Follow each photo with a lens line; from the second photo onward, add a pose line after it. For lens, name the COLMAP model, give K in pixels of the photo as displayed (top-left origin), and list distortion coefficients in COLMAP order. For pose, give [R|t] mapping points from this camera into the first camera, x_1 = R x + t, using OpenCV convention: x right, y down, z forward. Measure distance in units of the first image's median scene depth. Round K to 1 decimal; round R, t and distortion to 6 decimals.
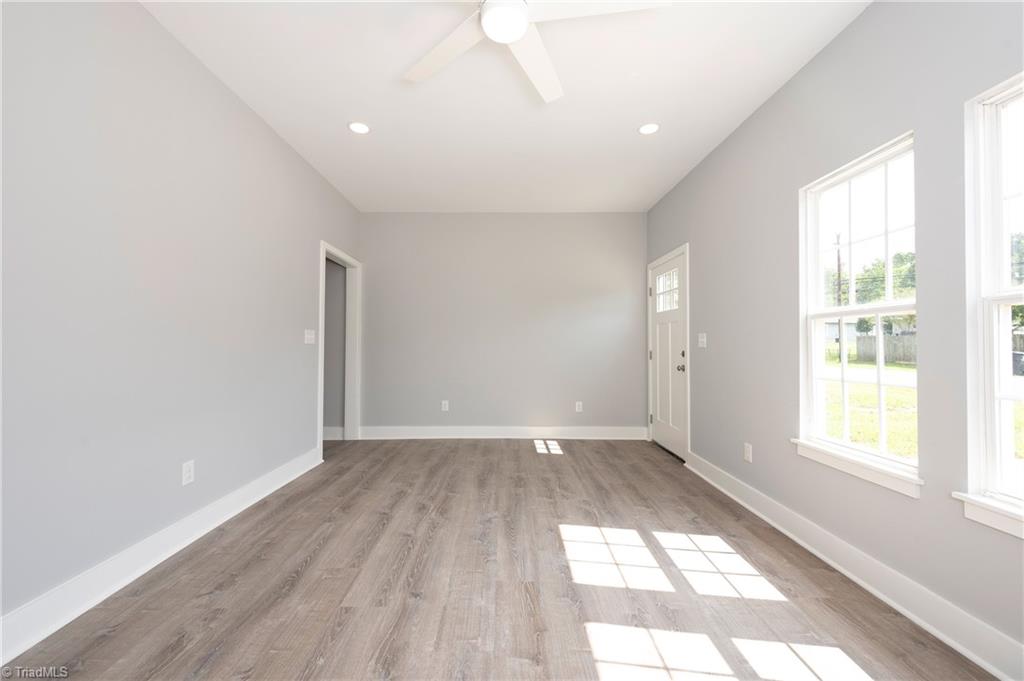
lens RADIAL K [[396.6, 0, 508.9], [0, 396.6, 342.7], [0, 0, 1]] dist [-0.002681, -0.000390]
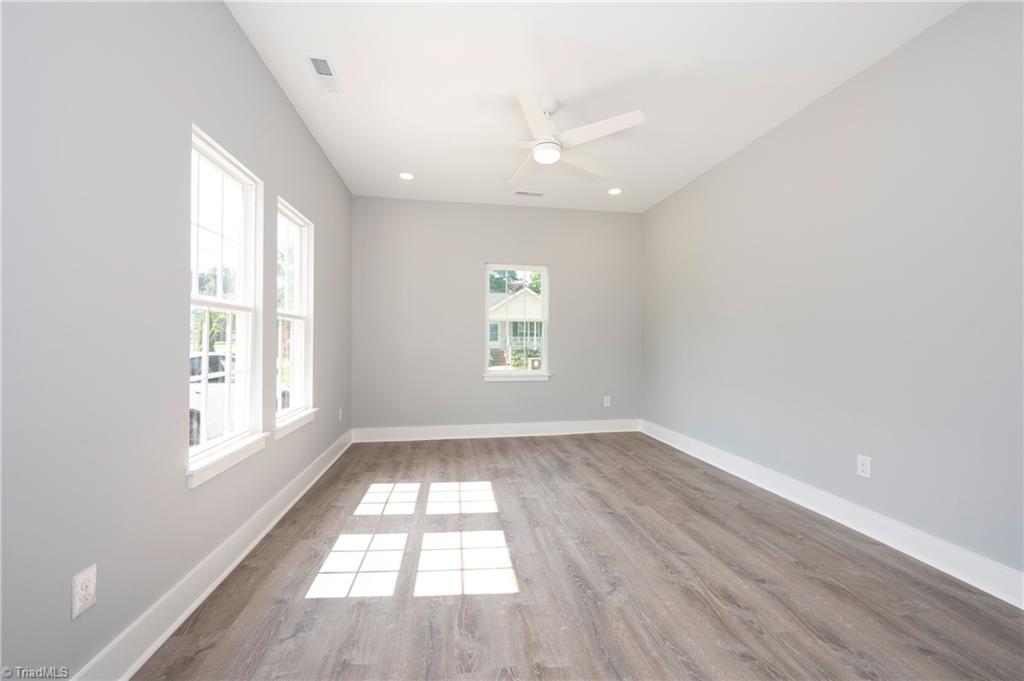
lens RADIAL K [[396.6, 0, 515.2], [0, 396.6, 345.7], [0, 0, 1]] dist [-0.002681, -0.000390]
pose [[-0.988307, -0.008972, -0.152212, 0.270635], [-0.010183, 0.999922, 0.007179, 0.008851], [0.152136, 0.008645, -0.988322, 1.889908]]
